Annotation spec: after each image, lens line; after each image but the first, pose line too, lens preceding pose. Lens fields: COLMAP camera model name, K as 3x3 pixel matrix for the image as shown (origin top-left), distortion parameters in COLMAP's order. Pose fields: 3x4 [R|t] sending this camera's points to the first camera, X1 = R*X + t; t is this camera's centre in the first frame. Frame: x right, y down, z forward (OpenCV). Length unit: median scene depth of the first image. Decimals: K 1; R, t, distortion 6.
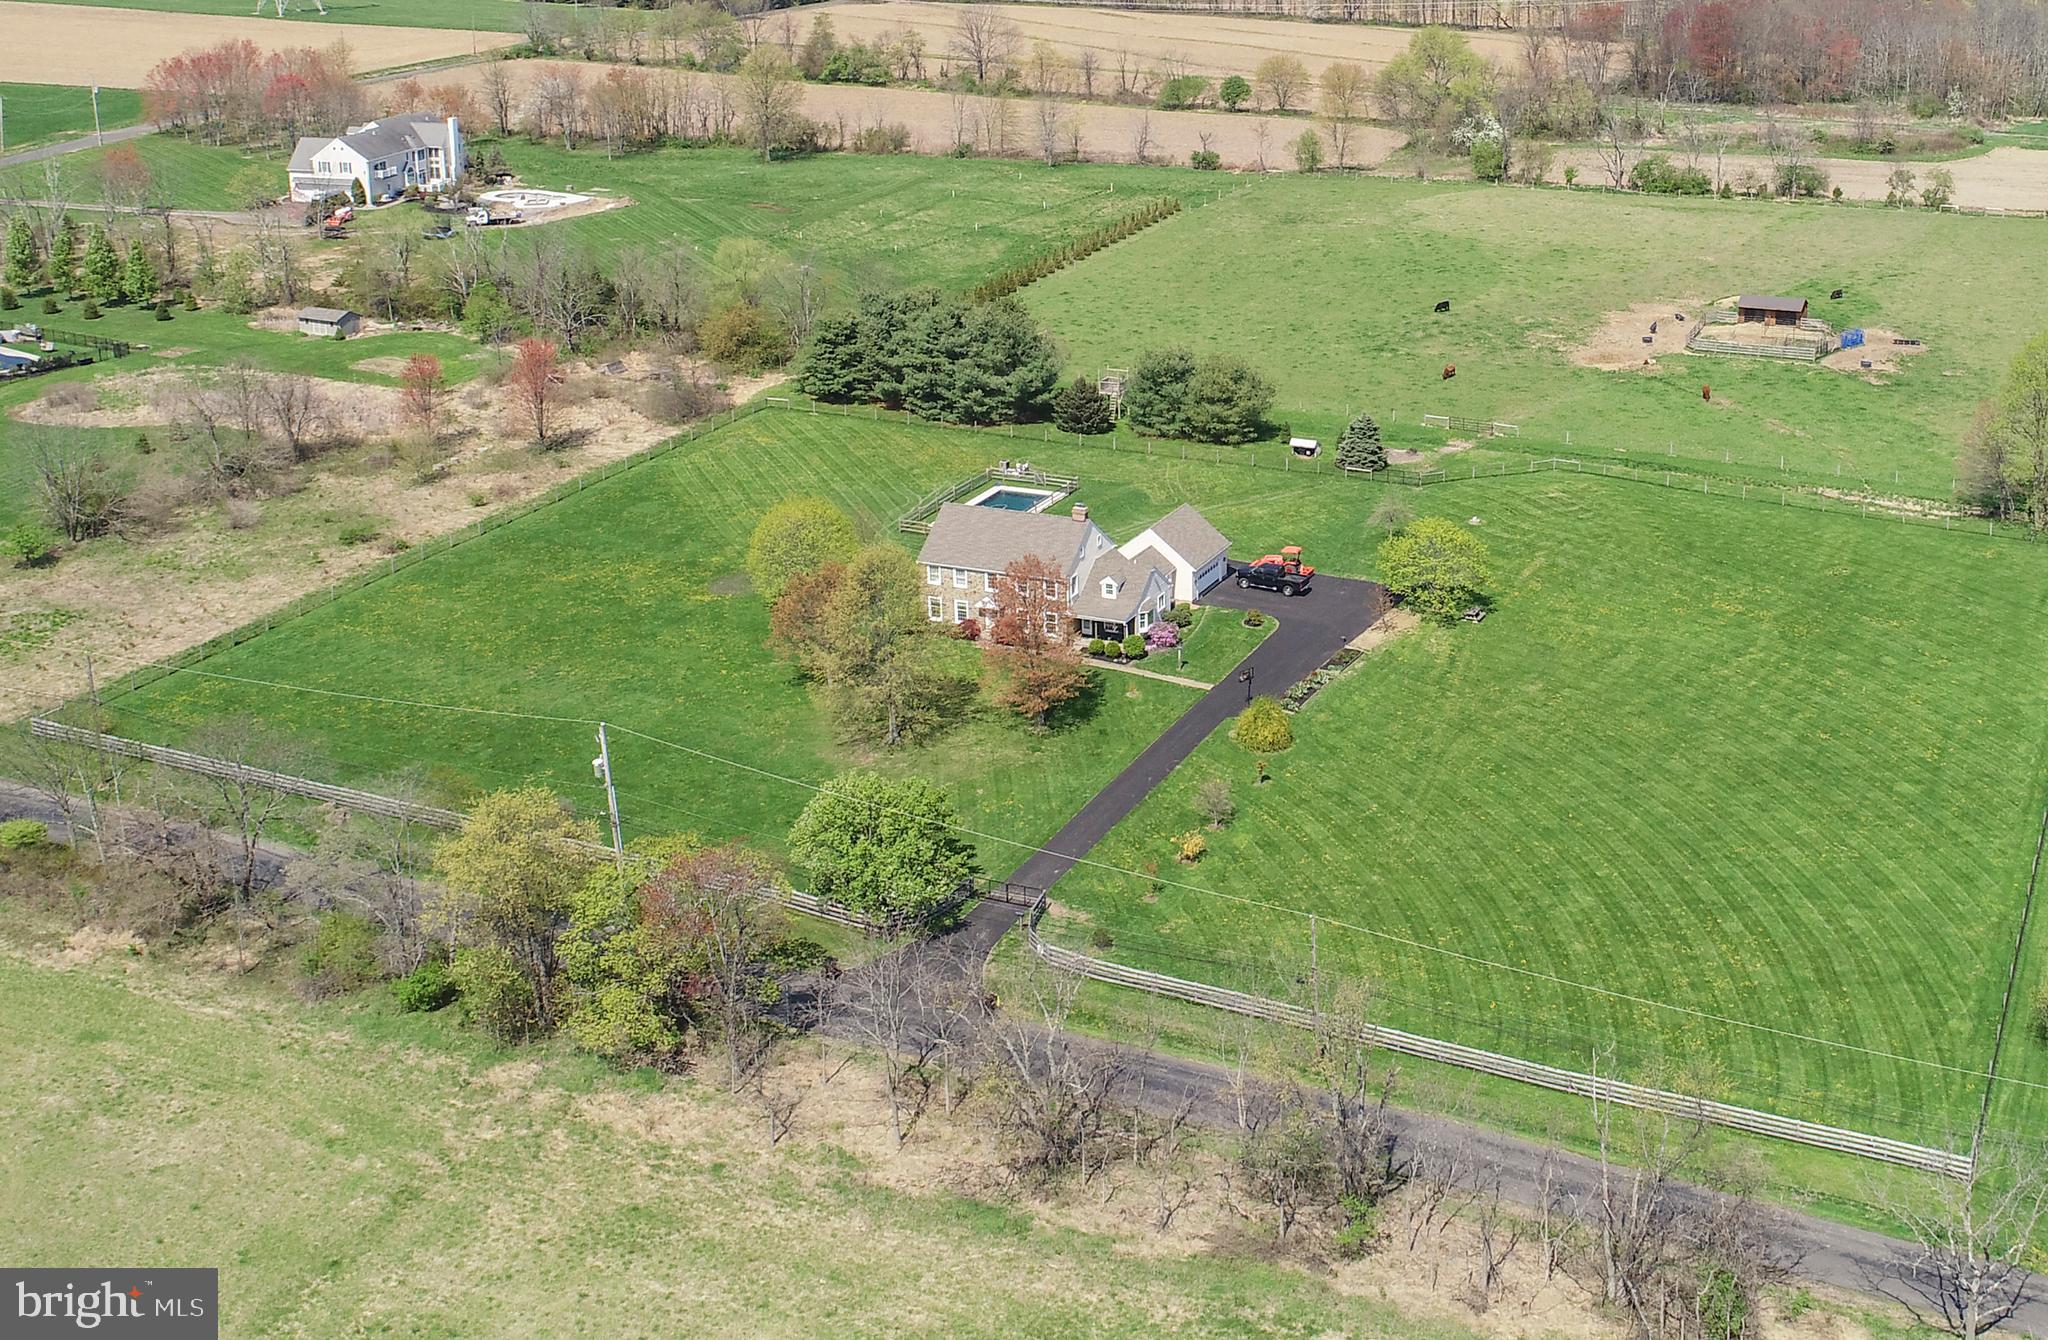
lens RADIAL K [[2383.3, 0, 1231.0], [0, 2383.3, 665.3], [0, 0, 1]] dist [-0.000728, -0.009169]
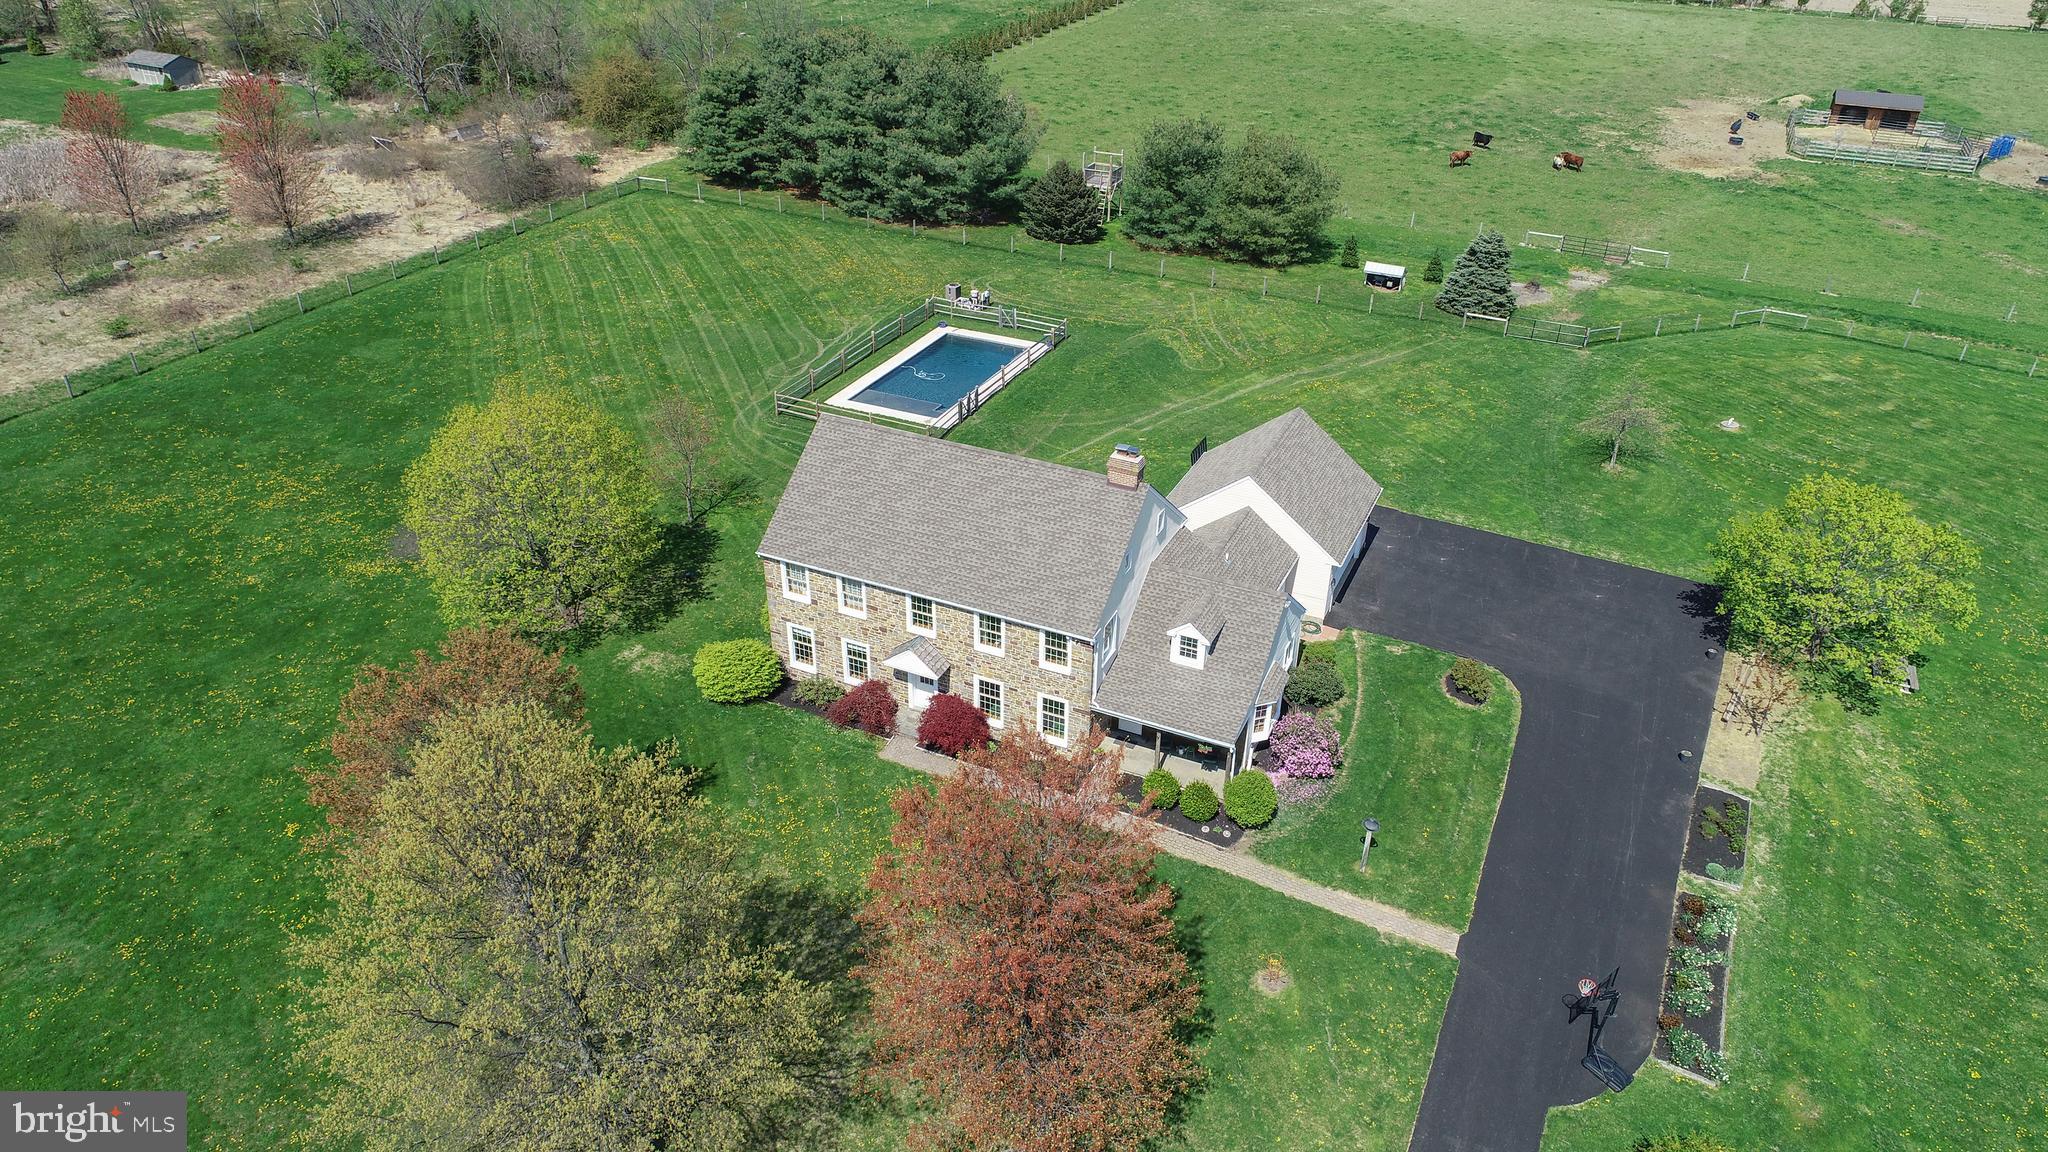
lens RADIAL K [[1370.8, 0, 1024.0], [0, 1370.8, 576.0], [0, 0, 1]] dist [-0.000991, -0.004351]
pose [[0.998634, 0.042139, -0.030879, -0.062937], [-0.036586, 0.986048, 0.162394, -0.071632], [0.037291, -0.161042, 0.986243, 0.636862]]
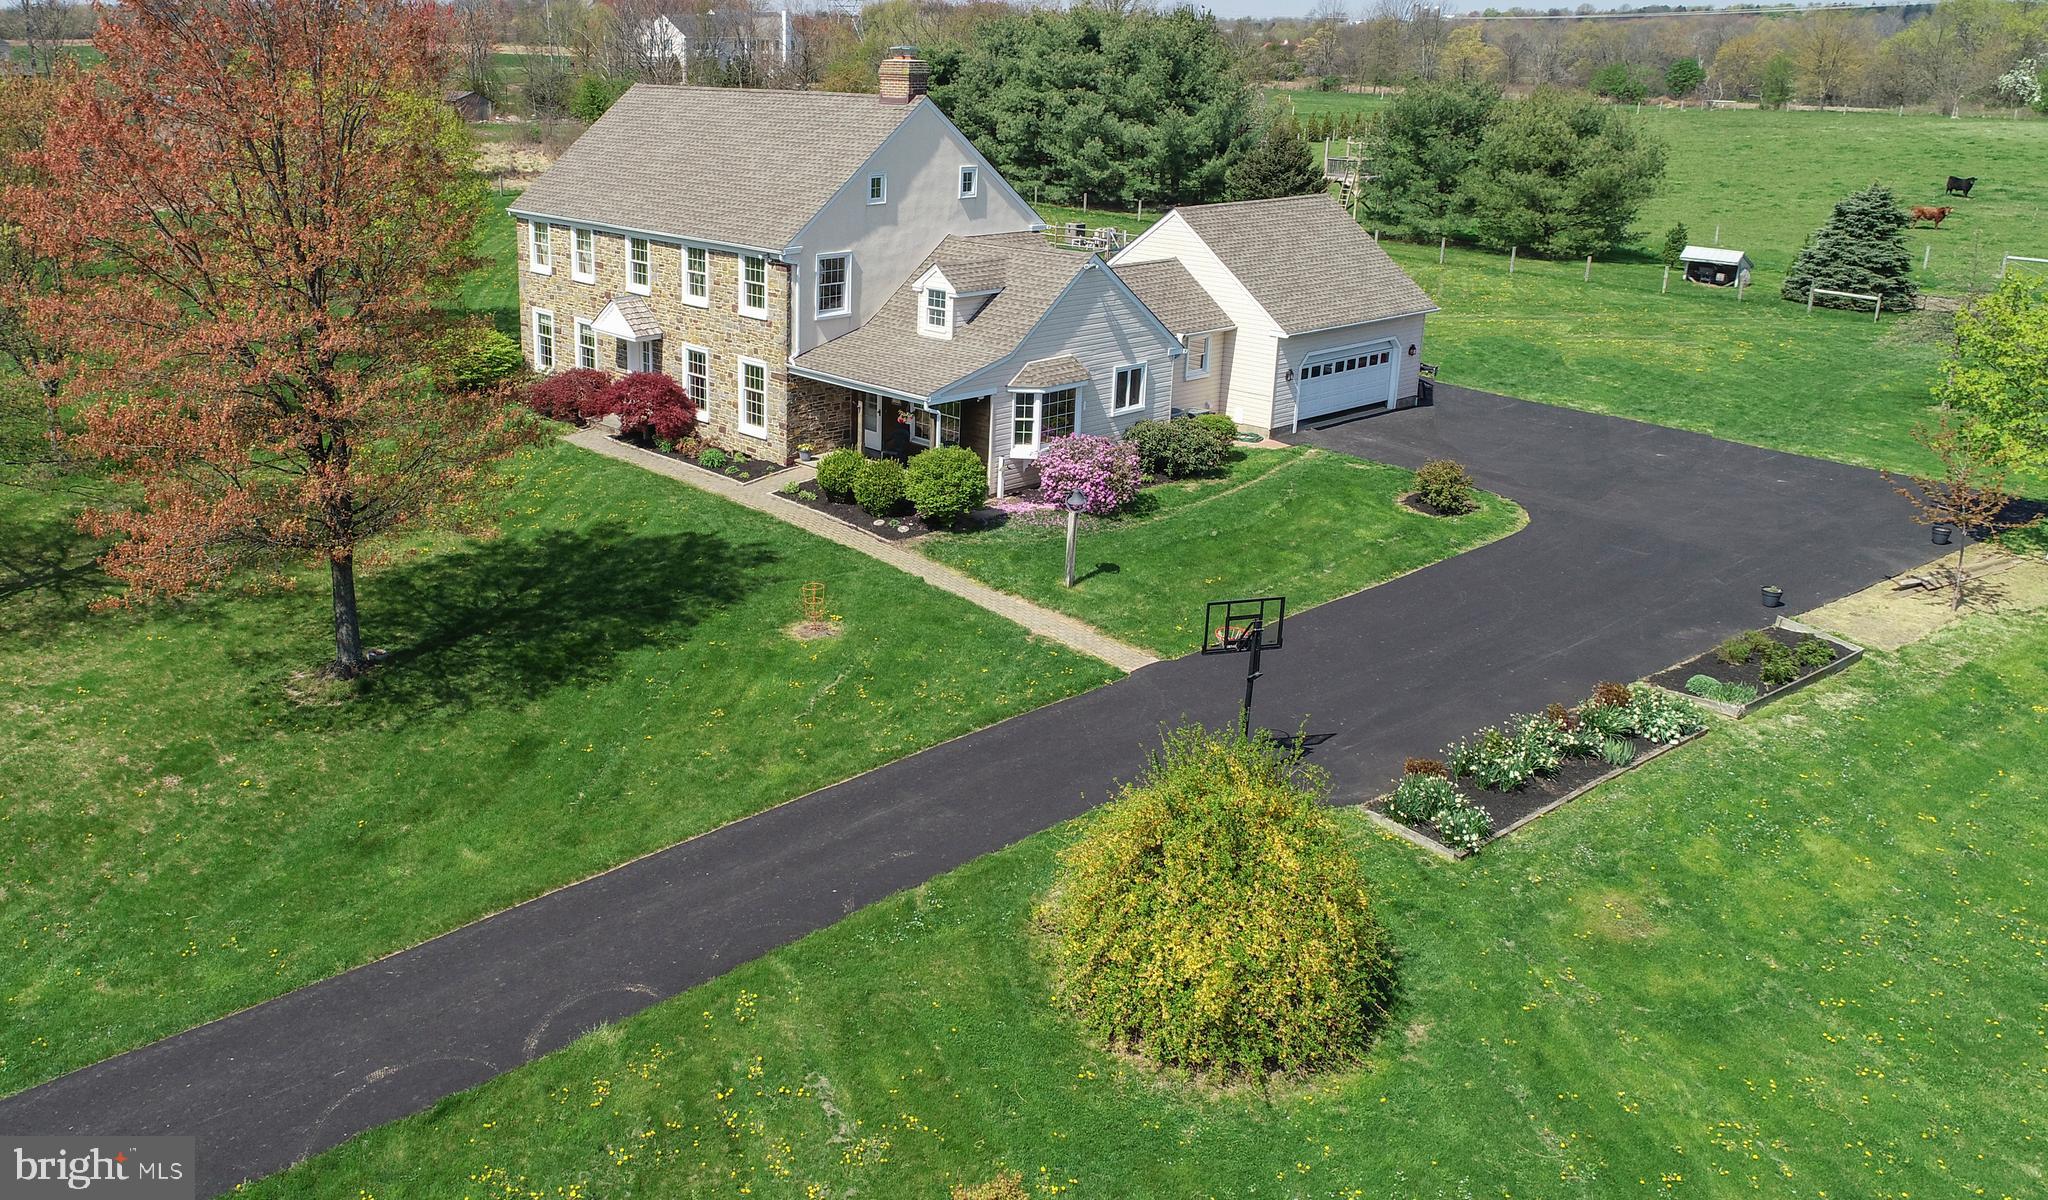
lens RADIAL K [[1672.1, 0, 799.7], [0, 1672.1, 494.2], [0, 0, 1]] dist [-0.000978, -0.000087]
pose [[0.880705, 0.136417, -0.453595, 0.029896], [-0.180906, 0.981908, -0.055943, 0.006438], [0.437757, 0.131328, 0.889450, 0.677800]]
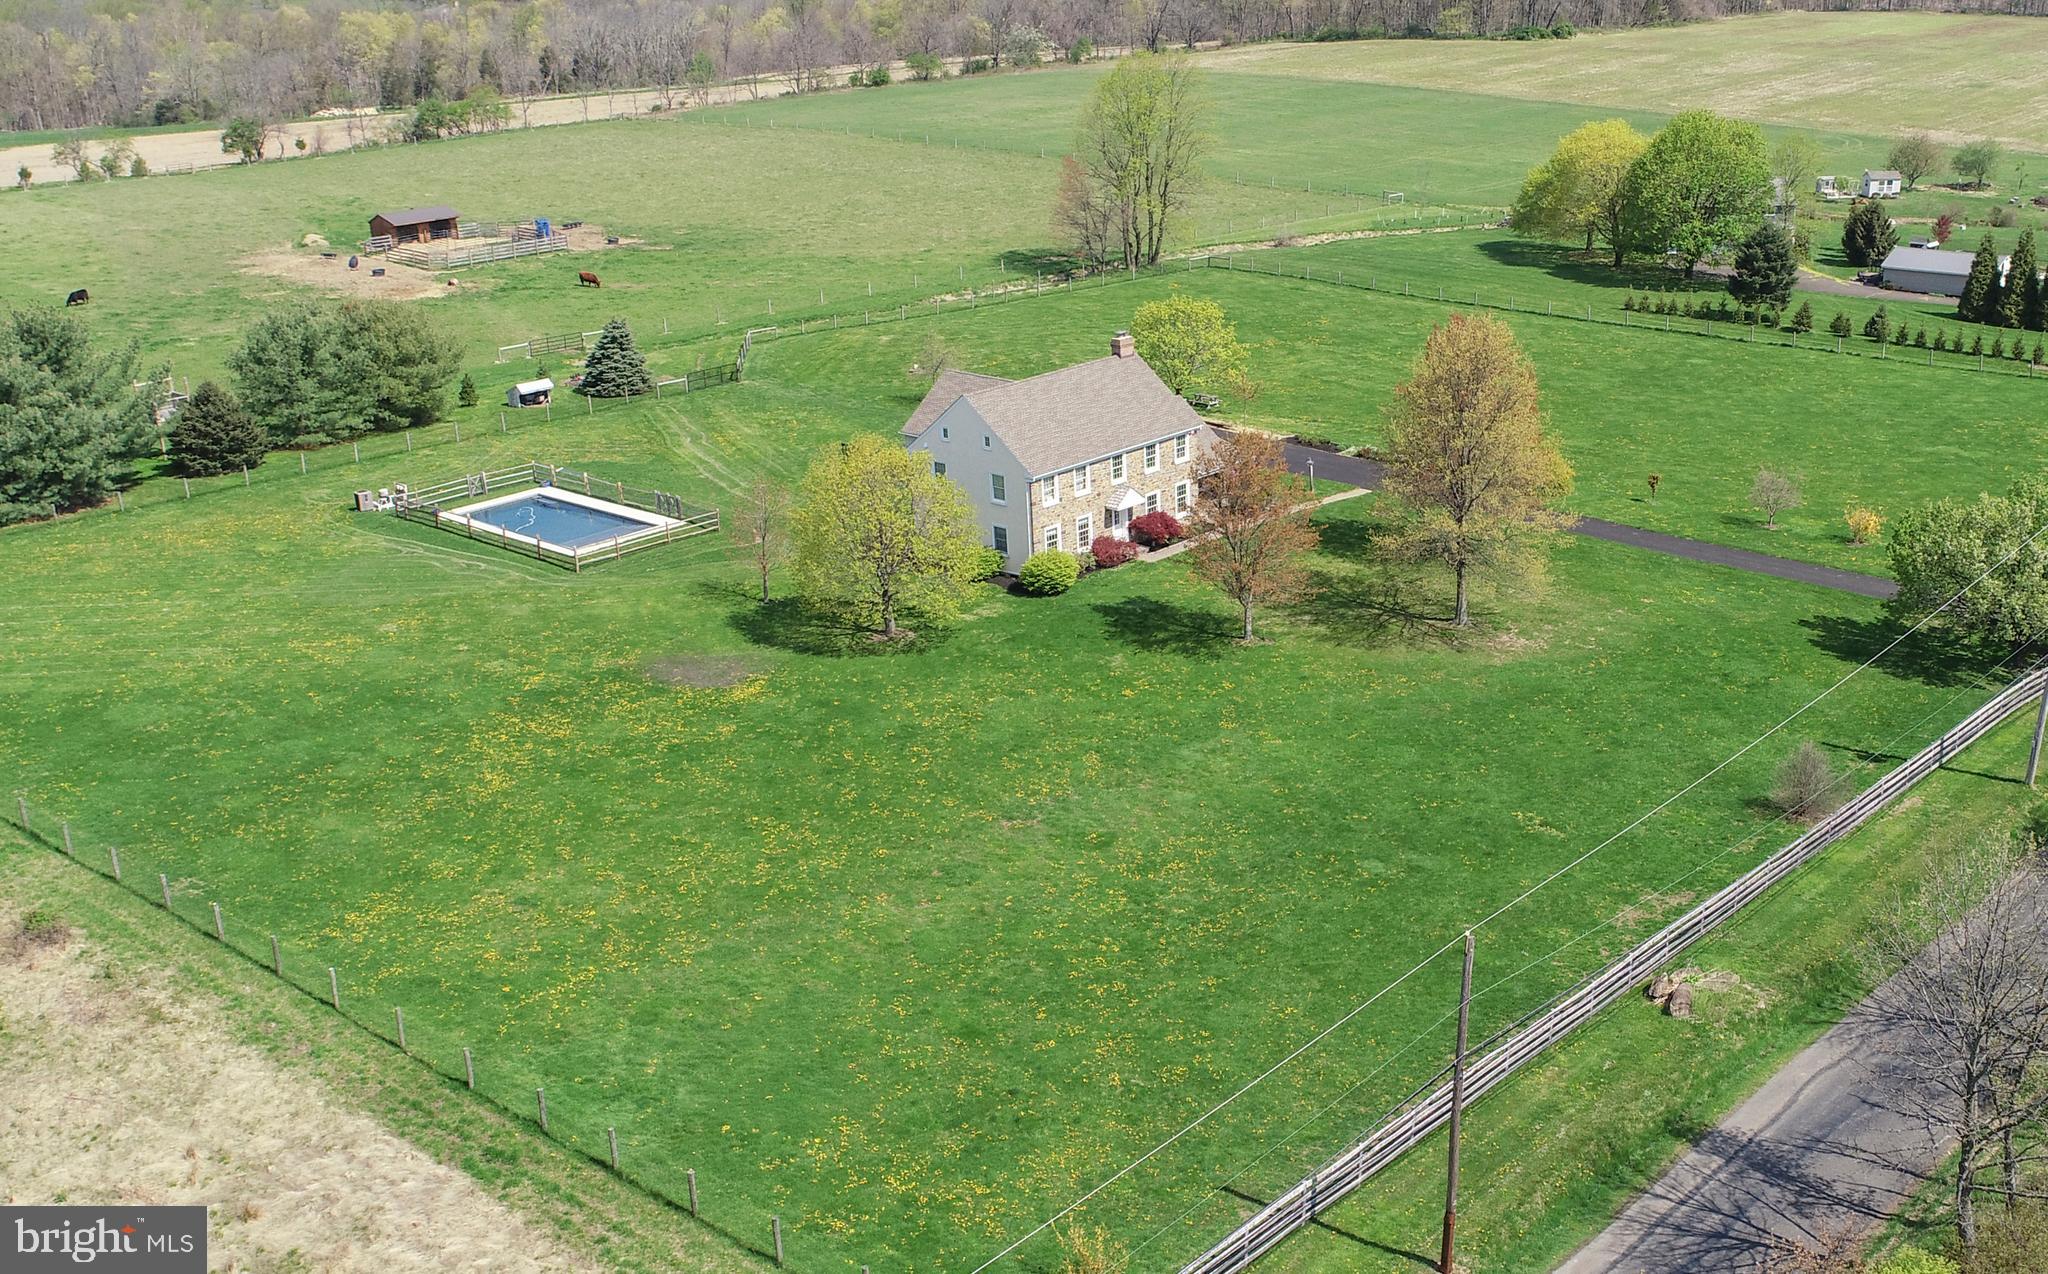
lens RADIAL K [[2147.0, 0, 1193.8], [0, 2147.0, 643.1], [0, 0, 1]] dist [-0.001591, -0.021587]
pose [[0.297645, -0.318945, 0.899823, -0.553364], [0.361694, 0.909952, 0.202893, -0.088897], [-0.883507, 0.265070, 0.386203, 0.647543]]
